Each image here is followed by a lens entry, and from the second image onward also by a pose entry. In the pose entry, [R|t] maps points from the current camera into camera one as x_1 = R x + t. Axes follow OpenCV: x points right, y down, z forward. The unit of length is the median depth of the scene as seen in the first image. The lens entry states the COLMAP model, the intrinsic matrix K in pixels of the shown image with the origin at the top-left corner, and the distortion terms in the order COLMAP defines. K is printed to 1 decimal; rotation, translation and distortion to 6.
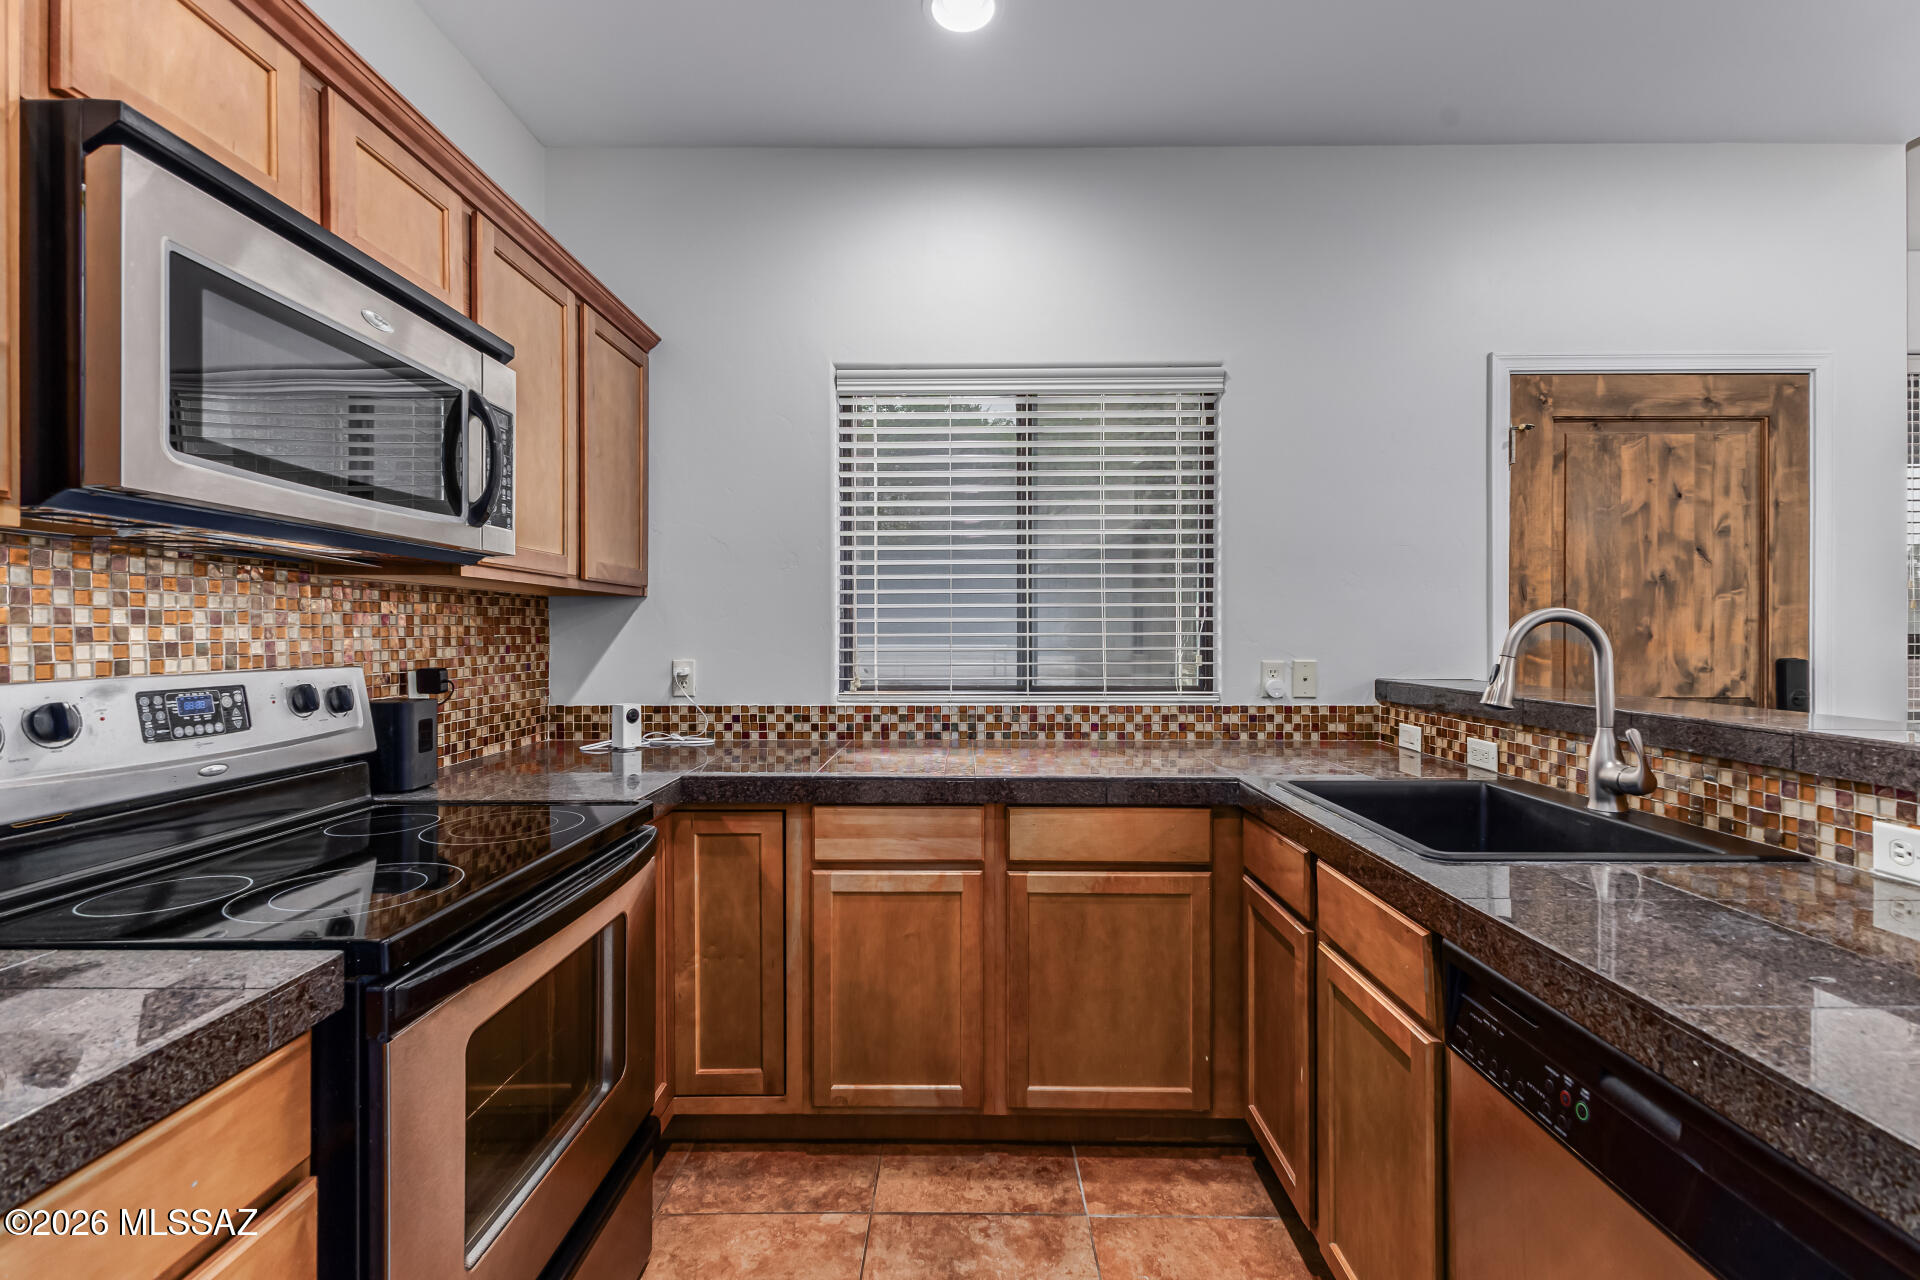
lens RADIAL K [[820.2, 0, 965.1], [0, 820.2, 639.3], [0, 0, 1]] dist [0.001946, 0.000212]
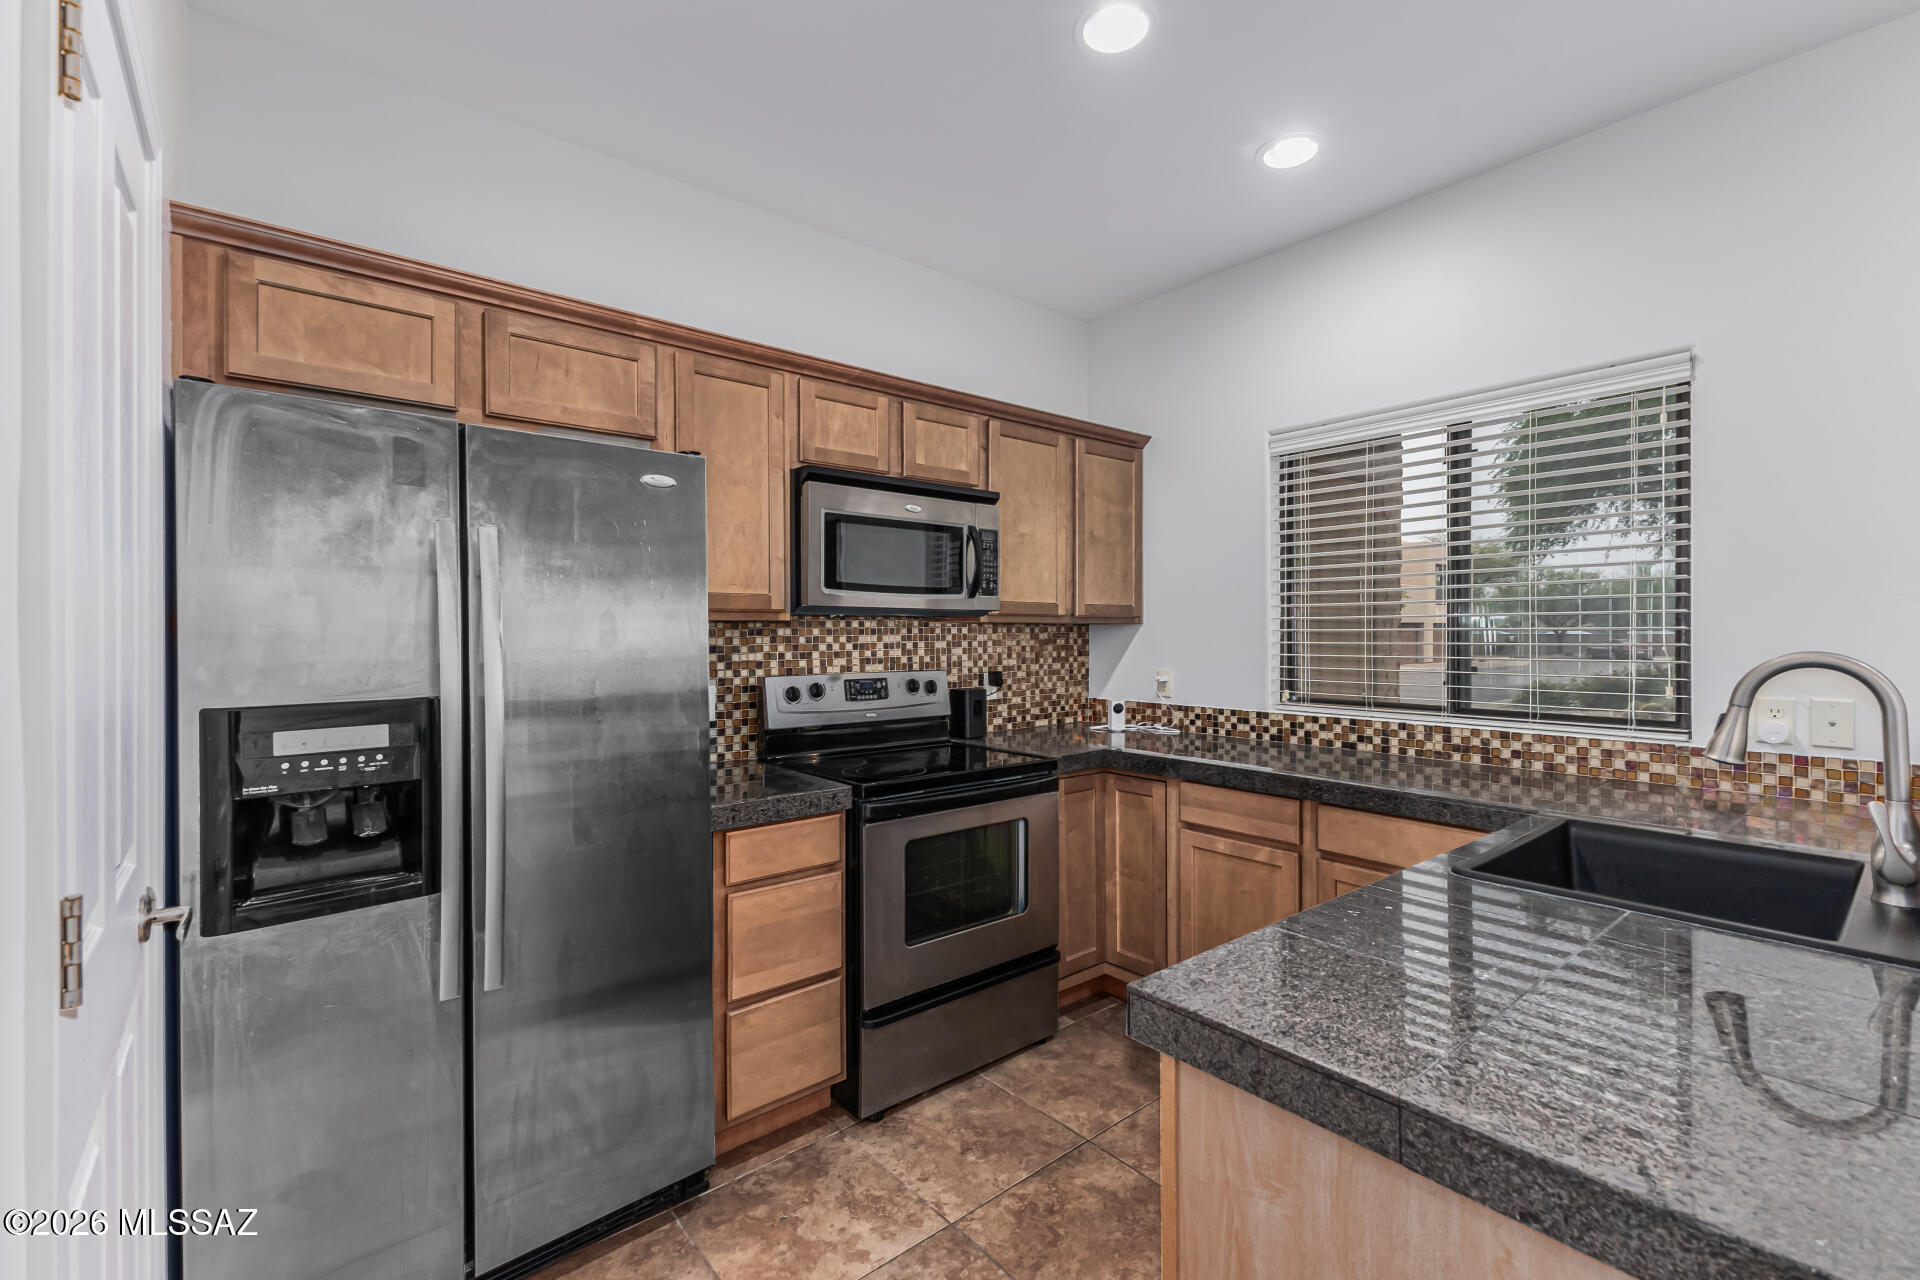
lens RADIAL K [[833.2, 0, 975.6], [0, 833.2, 643.2], [0, 0, 1]] dist [-0.000448, -0.000338]
pose [[0.654393, 0.011764, -0.756063, 0.500573], [-0.005910, 0.999928, 0.010443, -0.032429], [0.756131, -0.002365, 0.654416, -0.138826]]
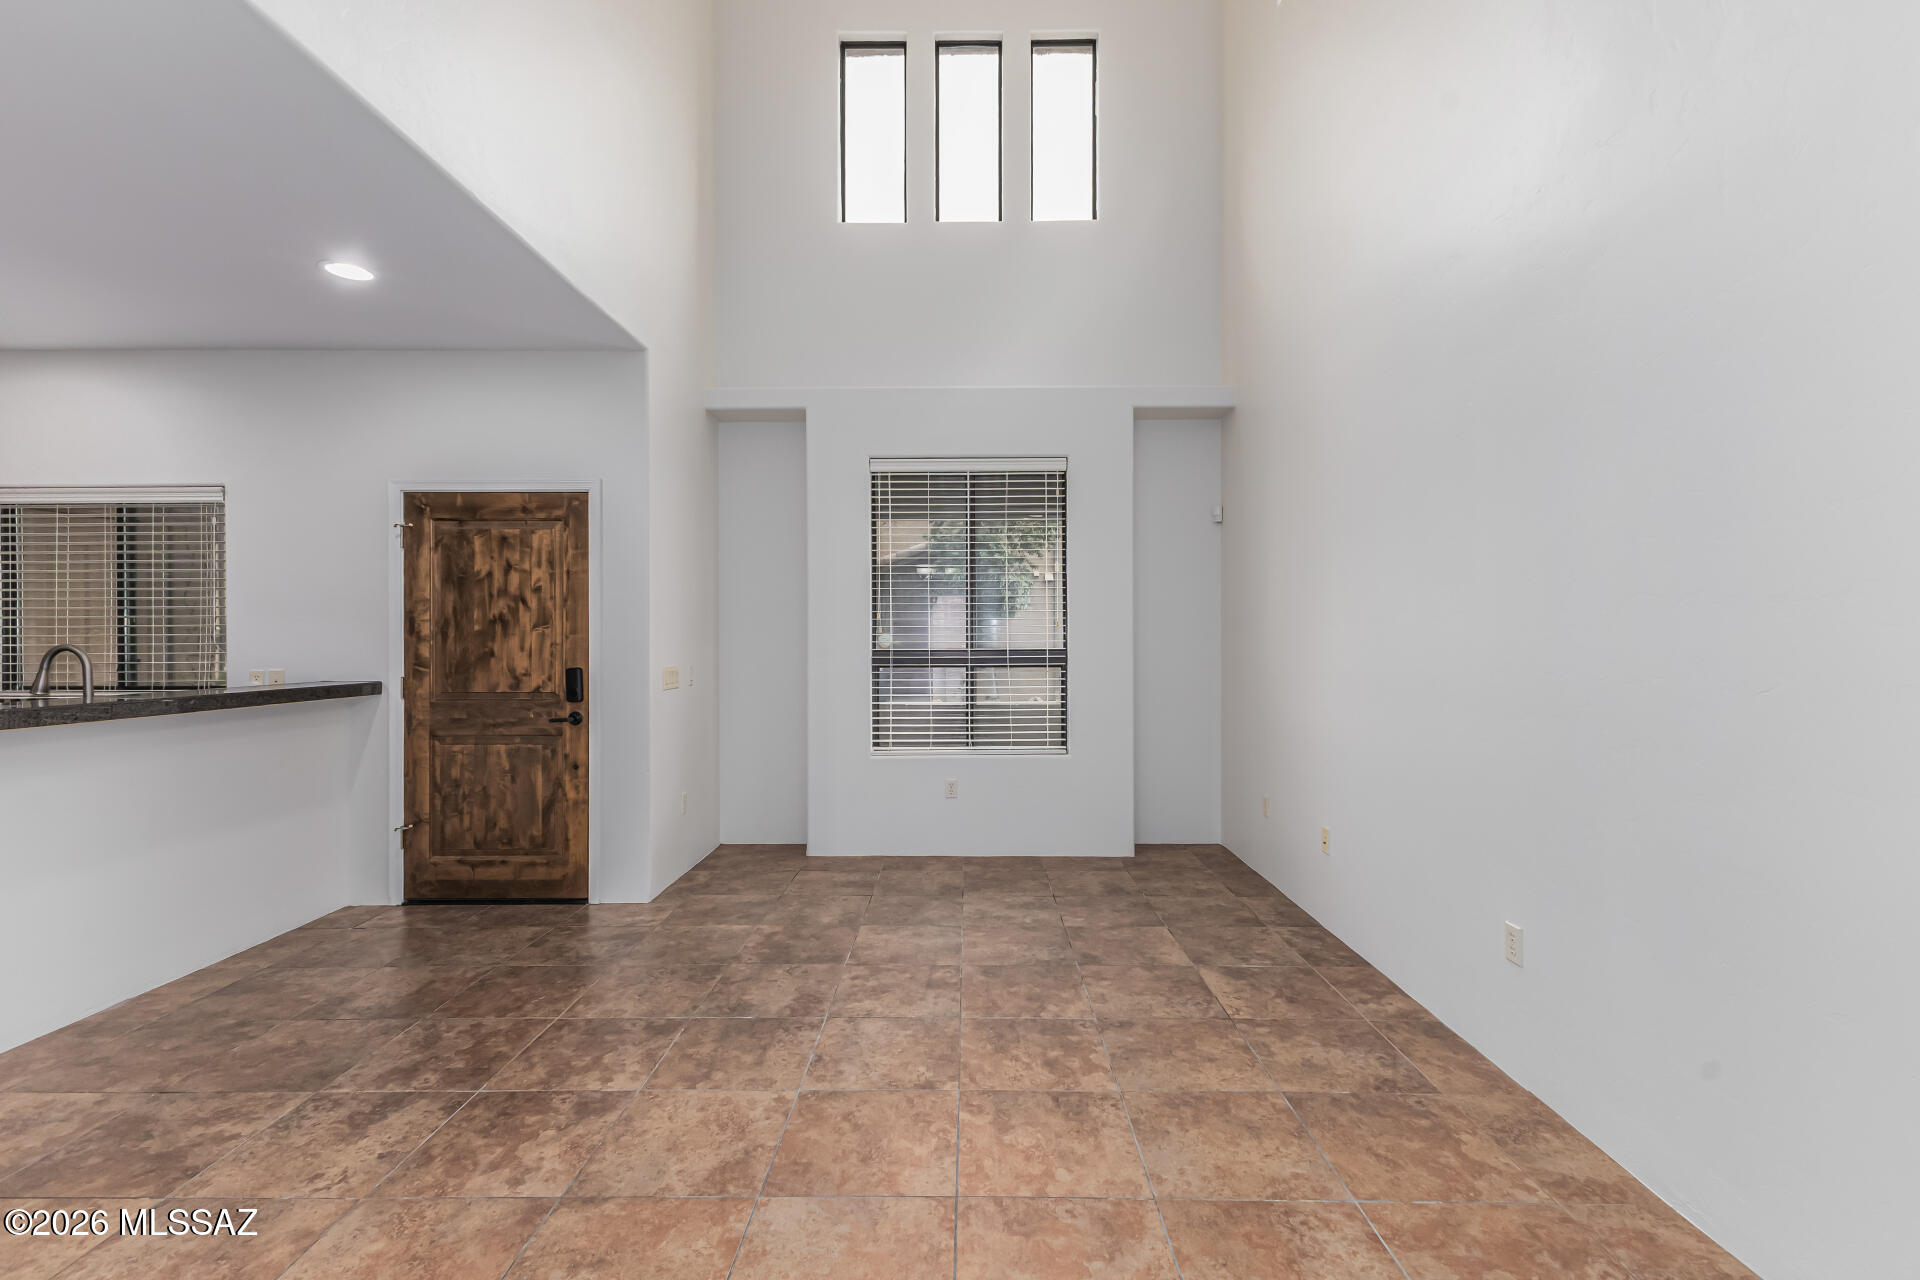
lens RADIAL K [[827.2, 0, 965.0], [0, 827.2, 636.4], [0, 0, 1]] dist [0.003216, -0.000037]
pose [[0.999944, -0.001269, 0.010489, 1.747180], [0.001384, 0.999940, -0.010904, -0.019553], [-0.010475, 0.010918, 0.999886, -0.636569]]
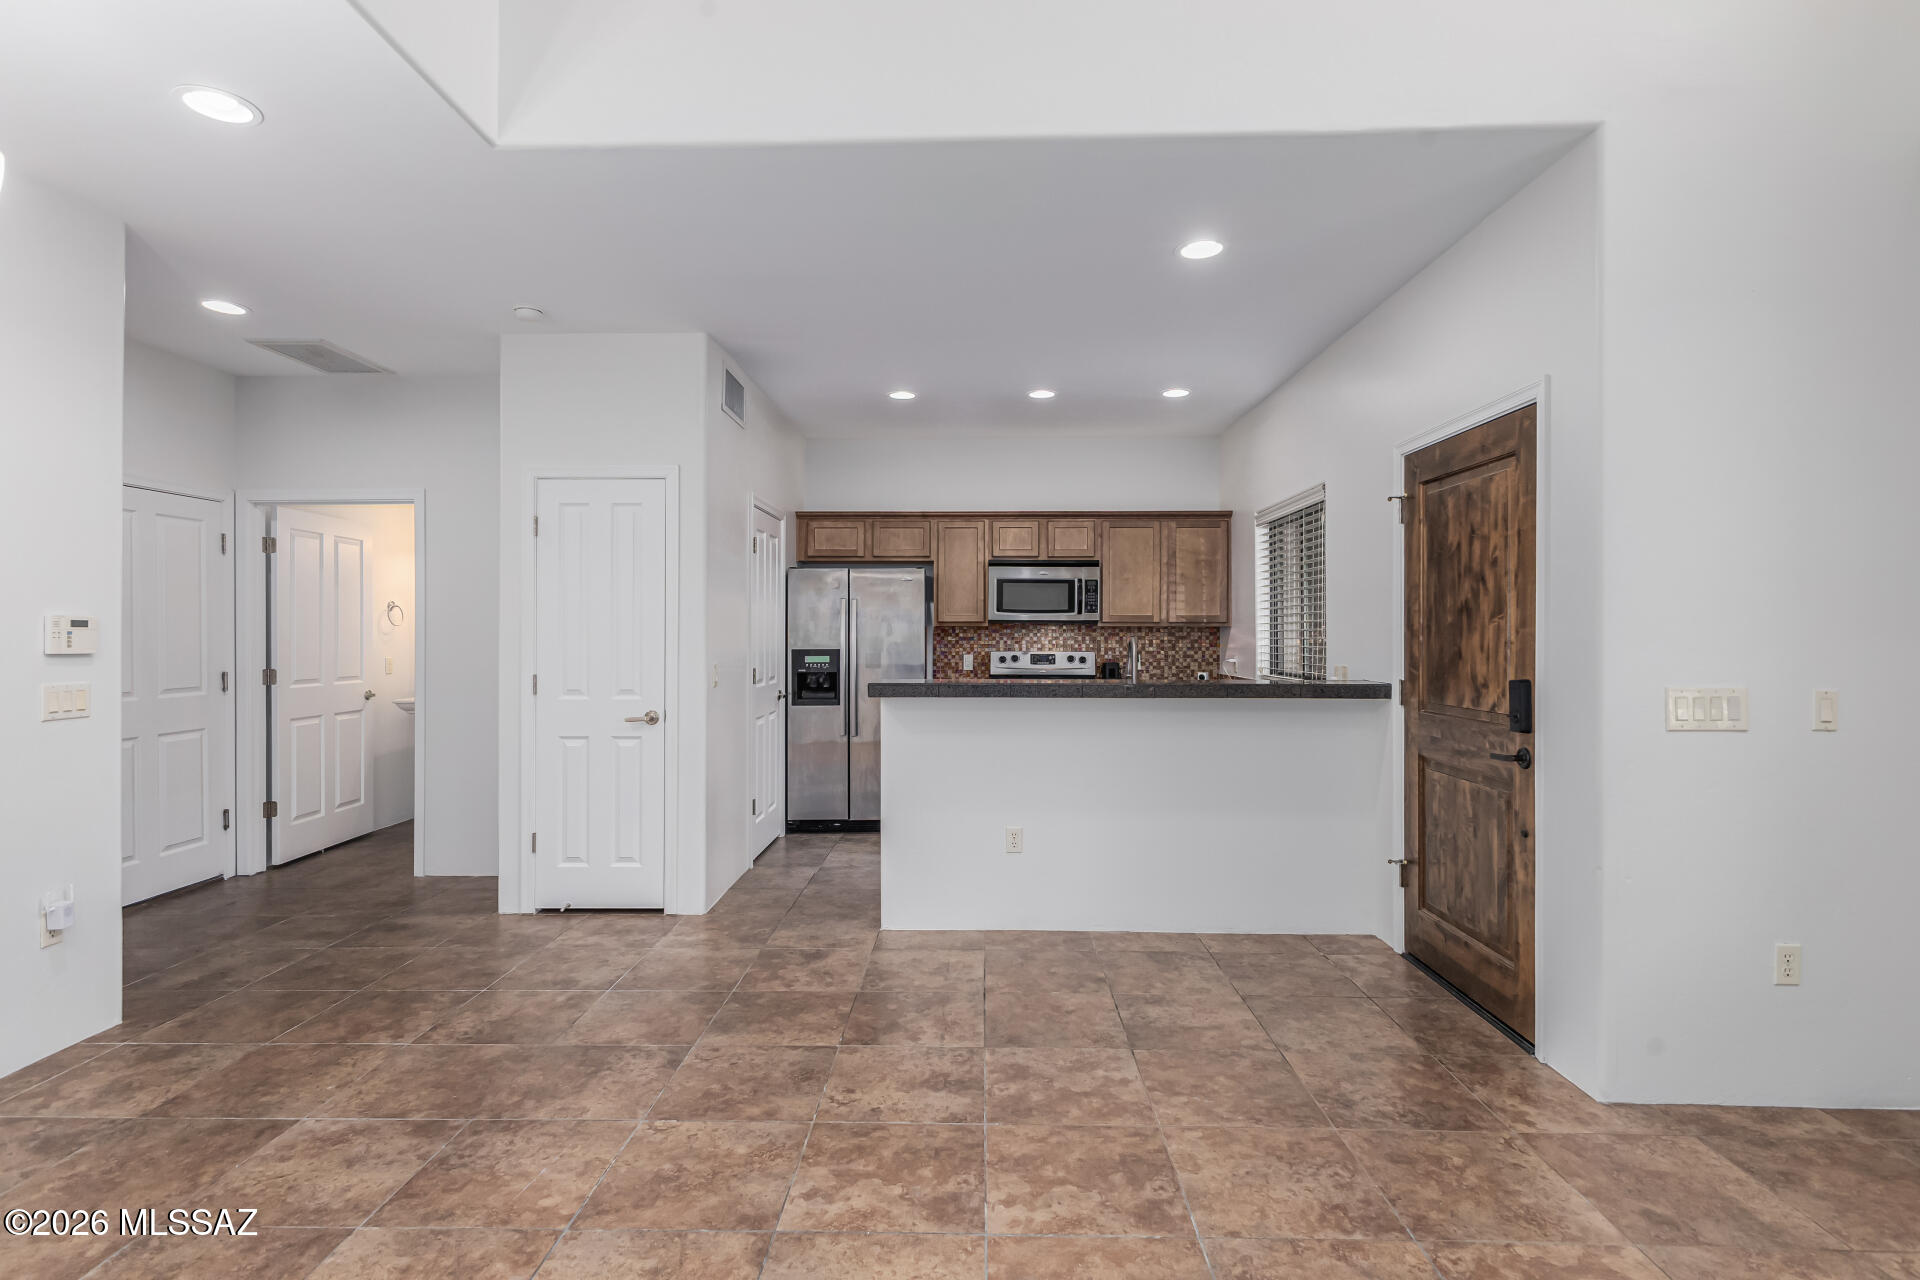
lens RADIAL K [[940.2, 0, 967.5], [0, 940.2, 631.9], [0, 0, 1]] dist [0.005873, -0.000756]
pose [[-0.004350, -0.000632, -0.999990, 2.192530], [-0.009727, 0.999953, -0.000590, -0.029482], [0.999943, 0.009724, -0.004356, 0.298366]]
